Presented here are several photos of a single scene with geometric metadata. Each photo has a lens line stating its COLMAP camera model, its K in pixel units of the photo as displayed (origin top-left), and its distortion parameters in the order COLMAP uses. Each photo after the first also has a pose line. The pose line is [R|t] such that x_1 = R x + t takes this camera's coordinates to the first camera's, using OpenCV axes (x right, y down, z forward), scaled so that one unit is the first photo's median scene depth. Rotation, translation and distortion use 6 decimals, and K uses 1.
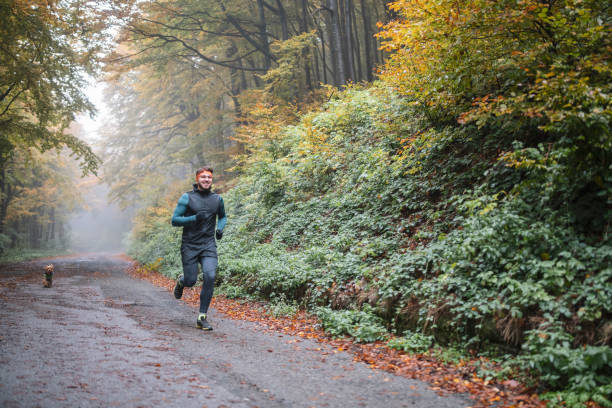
lens RADIAL K [[638.9, 0, 306.0], [0, 638.9, 204.0], [0, 0, 1]] dist [-0.055501, 0.007380]
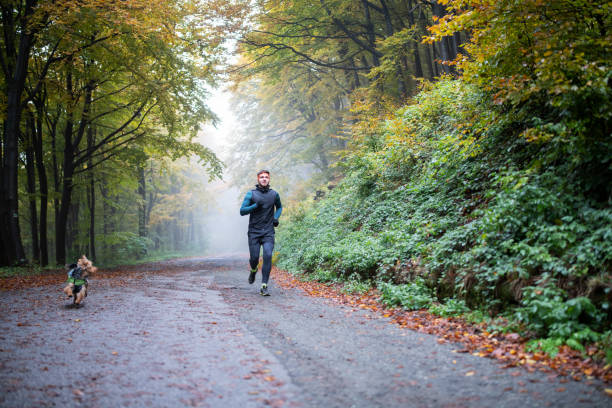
lens RADIAL K [[638.9, 0, 306.0], [0, 638.9, 204.0], [0, 0, 1]] dist [-0.055501, 0.007380]
pose [[0.975488, -0.045229, -0.215353, 0.097994], [0.045590, 0.998955, -0.003293, 0.017828], [0.215277, -0.006605, 0.976531, -0.070304]]
